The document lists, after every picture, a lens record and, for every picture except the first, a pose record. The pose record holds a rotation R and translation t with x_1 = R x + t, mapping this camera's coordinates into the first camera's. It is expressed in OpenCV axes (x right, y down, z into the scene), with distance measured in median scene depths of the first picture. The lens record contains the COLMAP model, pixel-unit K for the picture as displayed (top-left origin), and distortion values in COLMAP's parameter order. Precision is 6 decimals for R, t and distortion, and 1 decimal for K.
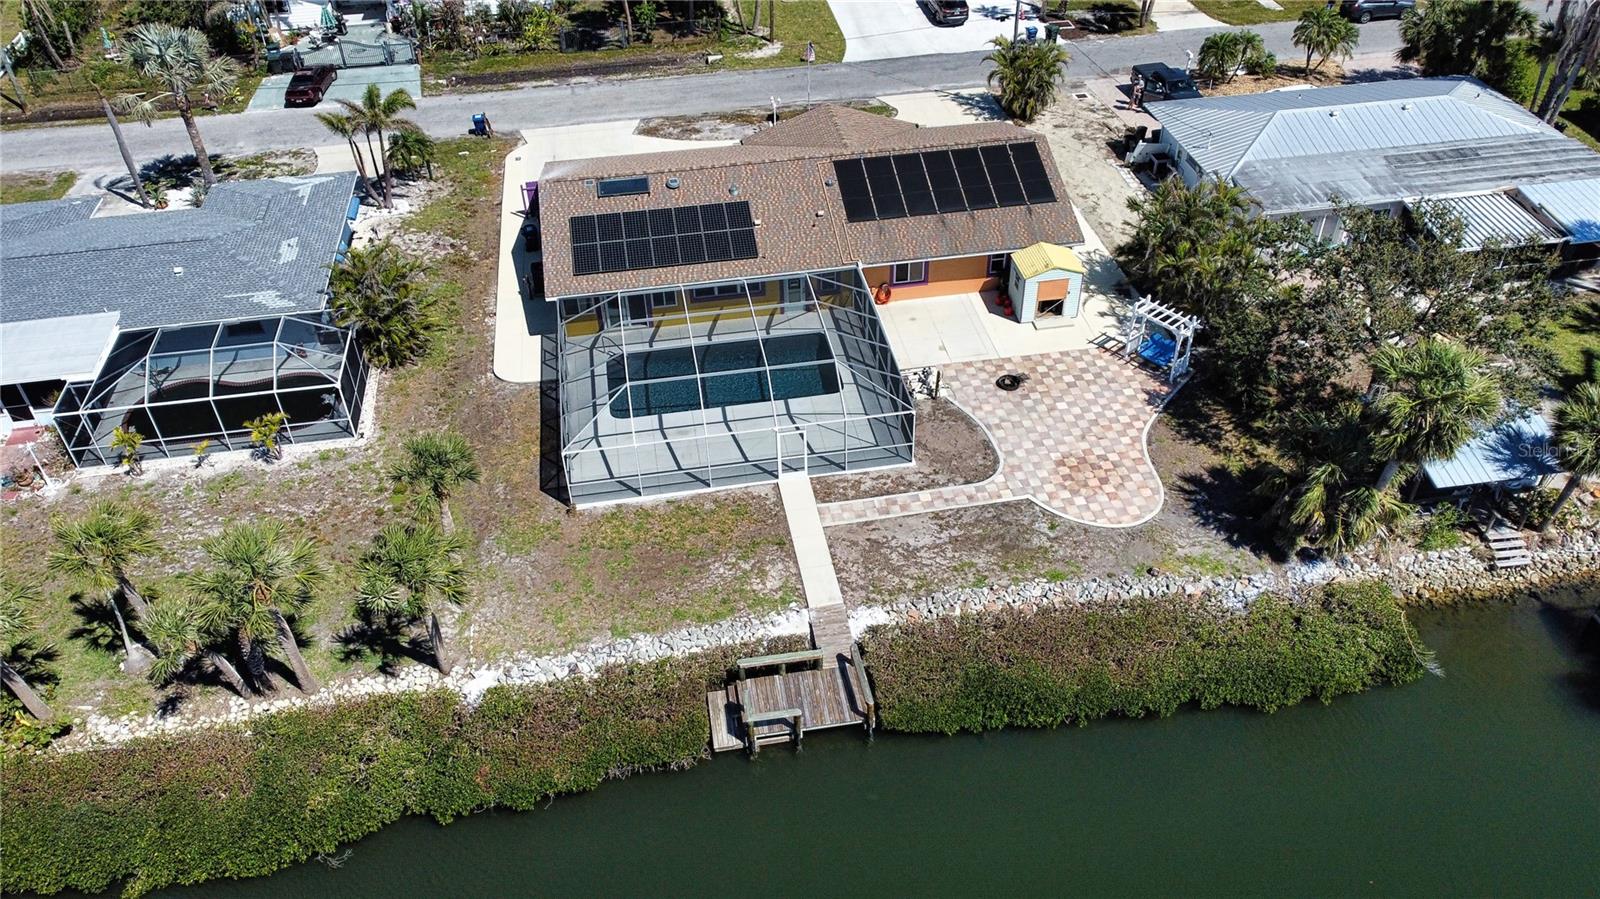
lens RADIAL K [[1212.7, 0, 806.6], [0, 1212.7, 453.3], [0, 0, 1]] dist [0.006307, -0.014730]
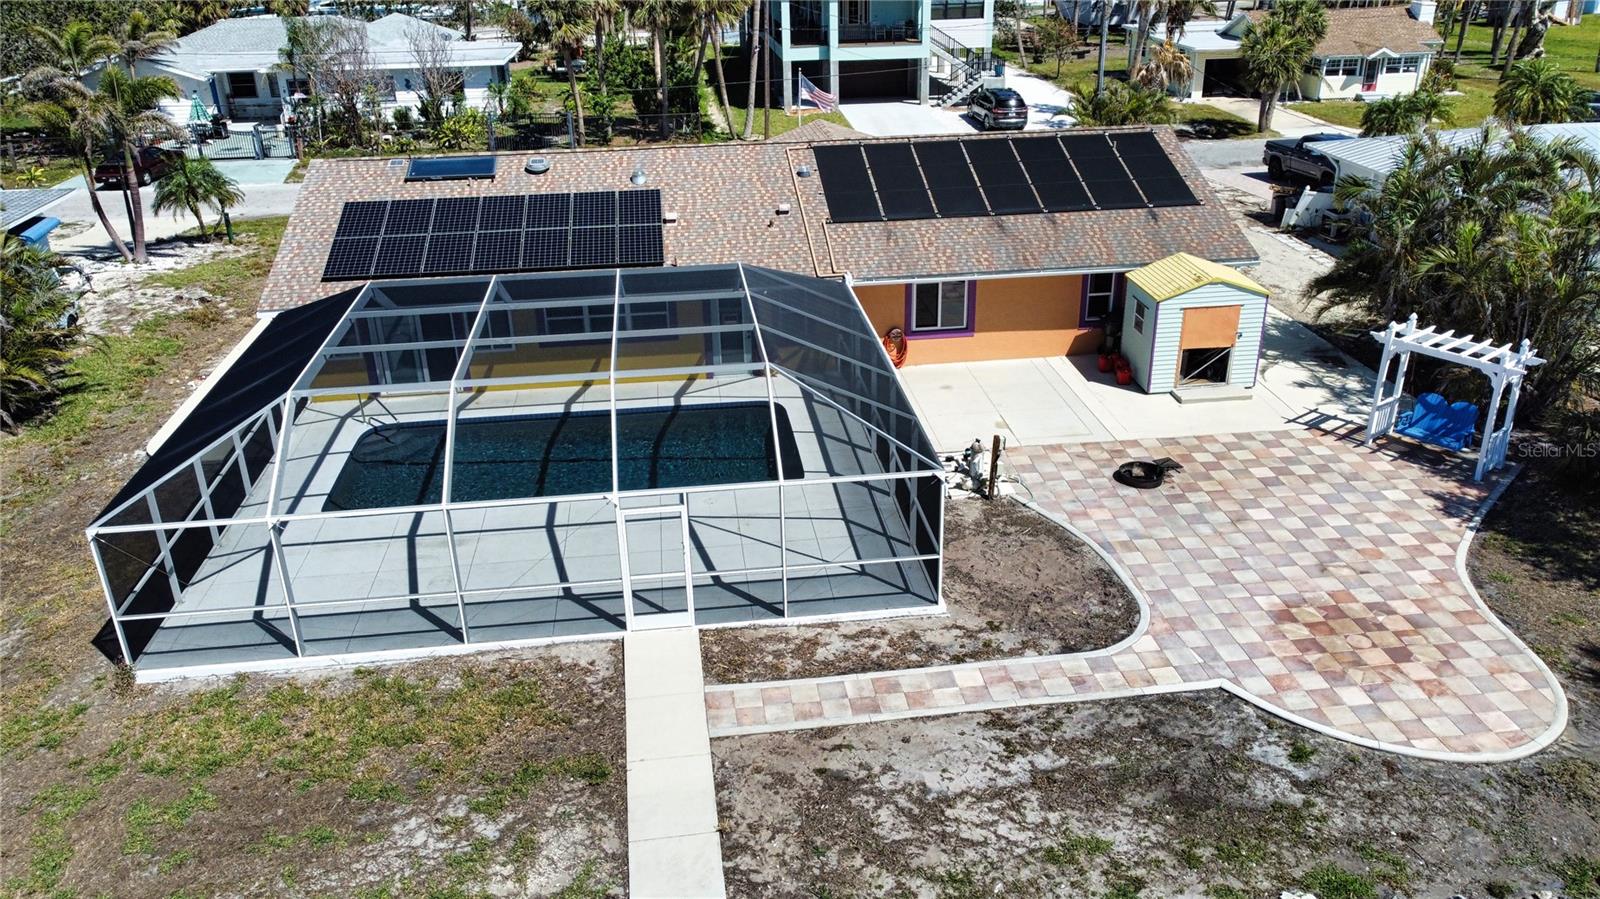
lens RADIAL K [[1205.0, 0, 803.1], [0, 1205.0, 457.5], [0, 0, 1]] dist [0.015057, -0.023997]
pose [[0.998749, 0.020880, -0.045436, 0.058201], [-0.031623, 0.967617, -0.250436, 0.067898], [0.038735, 0.251559, 0.967066, 0.576599]]
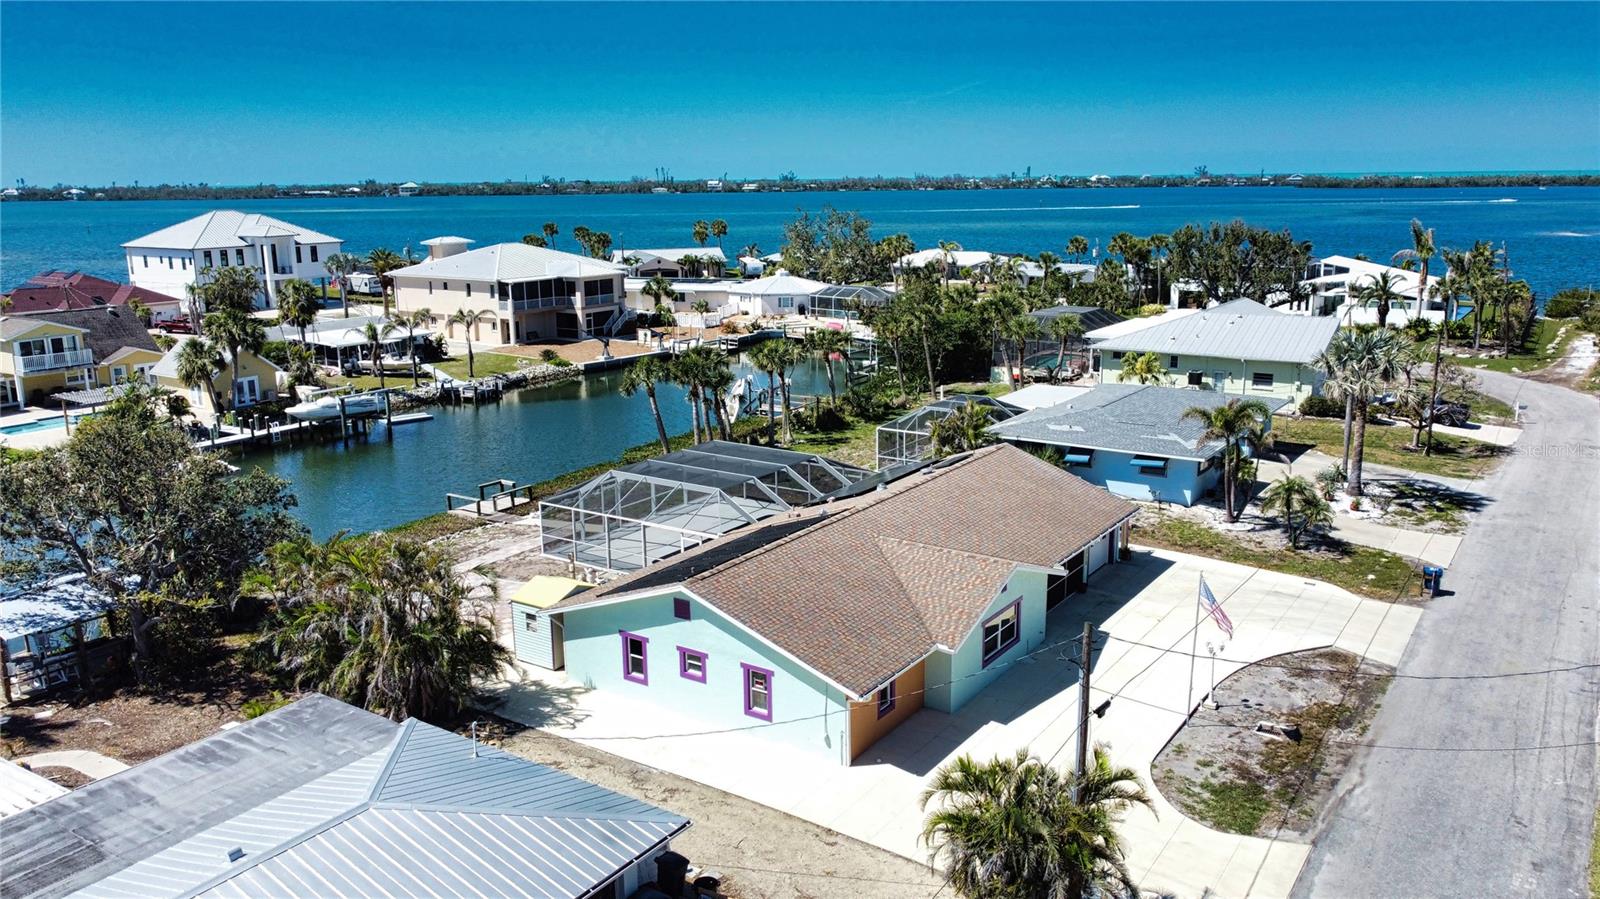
lens RADIAL K [[1209.4, 0, 803.7], [0, 1209.4, 455.1], [0, 0, 1]] dist [0.004799, -0.013041]
pose [[-0.689585, 0.189316, -0.699022, 0.748792], [-0.440486, 0.656513, 0.612342, -0.931580], [0.574844, 0.730171, -0.369330, 1.558137]]
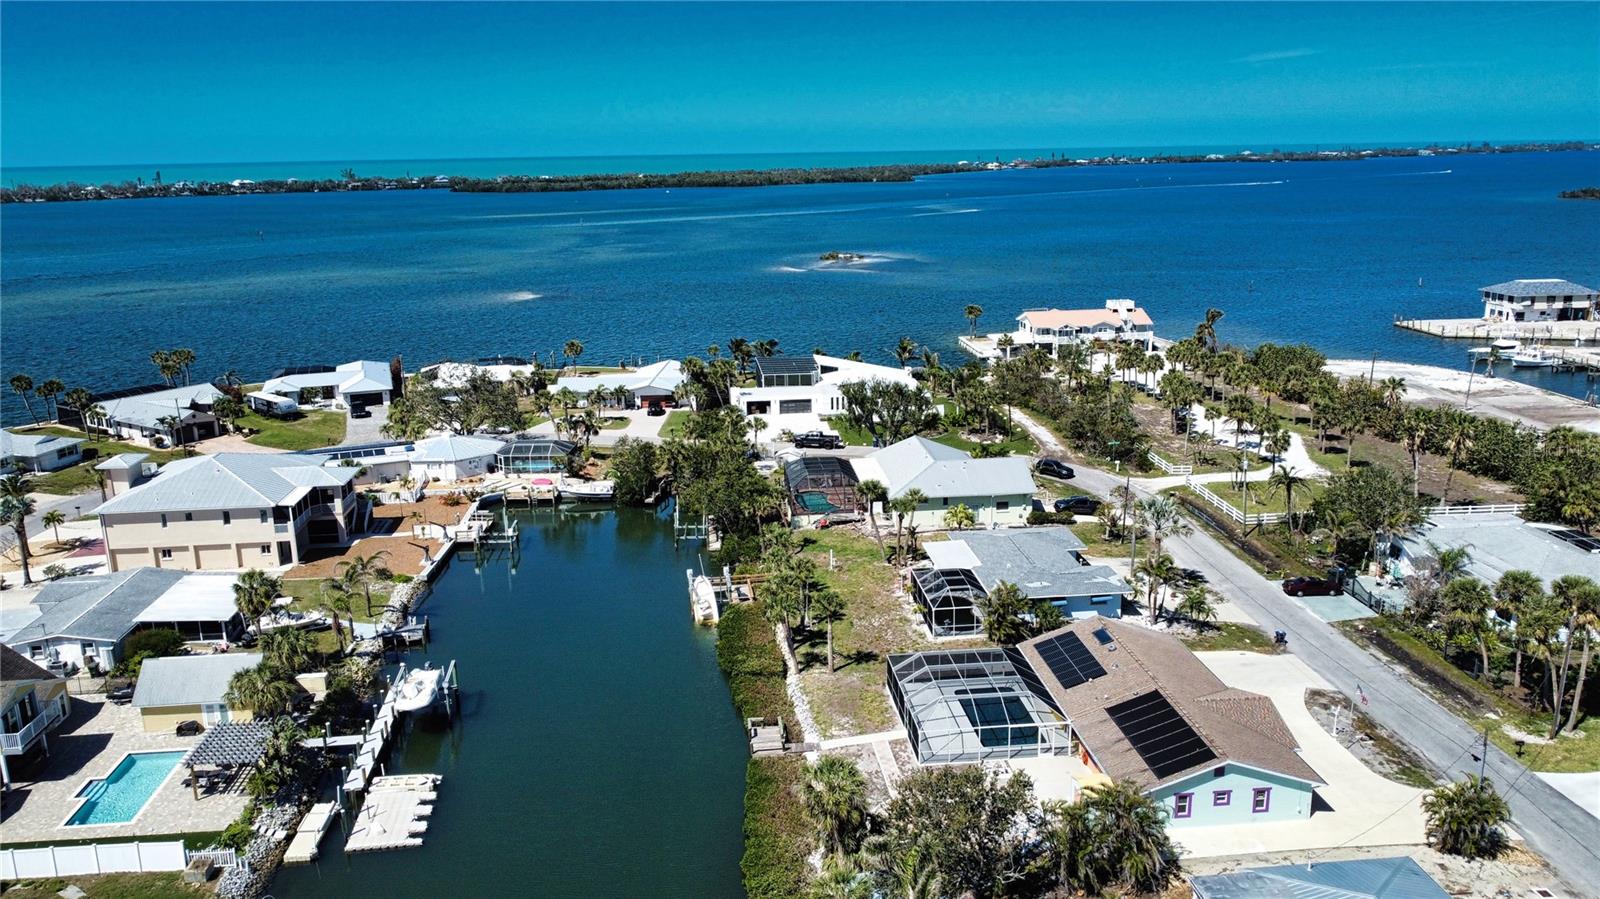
lens RADIAL K [[1209.4, 0, 803.7], [0, 1209.4, 455.1], [0, 0, 1]] dist [0.004799, -0.013041]
pose [[-0.061511, 0.266854, -0.961772, 1.732924], [-0.620019, 0.744912, 0.246338, -0.683015], [0.782172, 0.611469, 0.119634, 0.380663]]
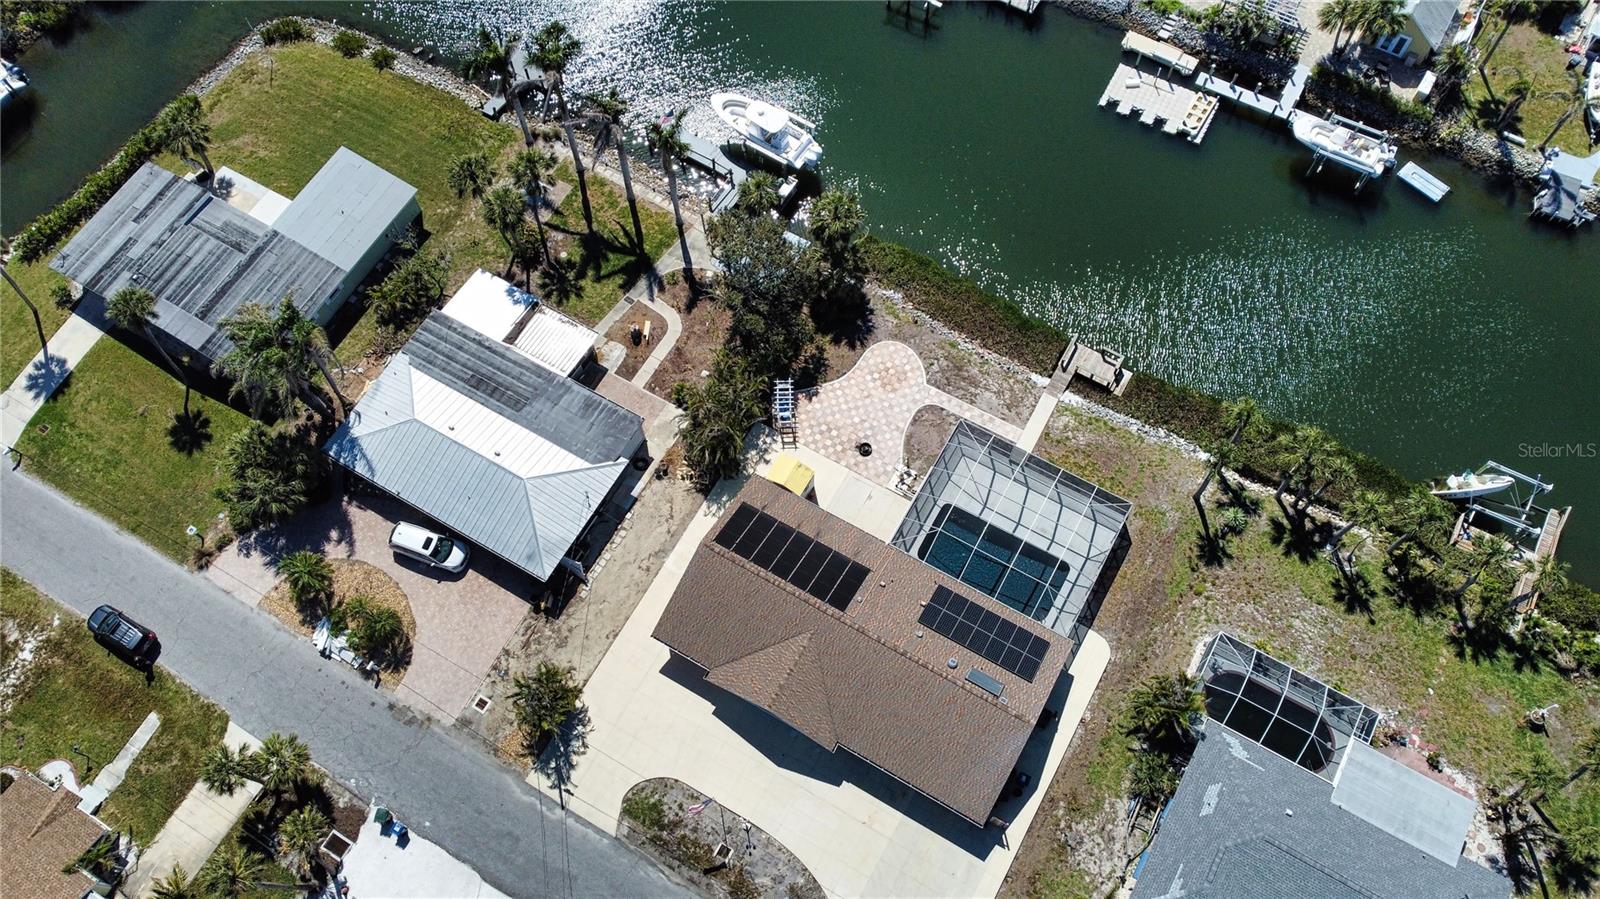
lens RADIAL K [[1205.0, 0, 803.1], [0, 1205.0, 457.5], [0, 0, 1]] dist [0.015057, -0.023997]
pose [[-0.771397, -0.567107, 0.288681, -0.291112], [0.431212, -0.132224, 0.892510, -1.787926], [-0.467978, 0.812961, 0.346540, 0.509508]]
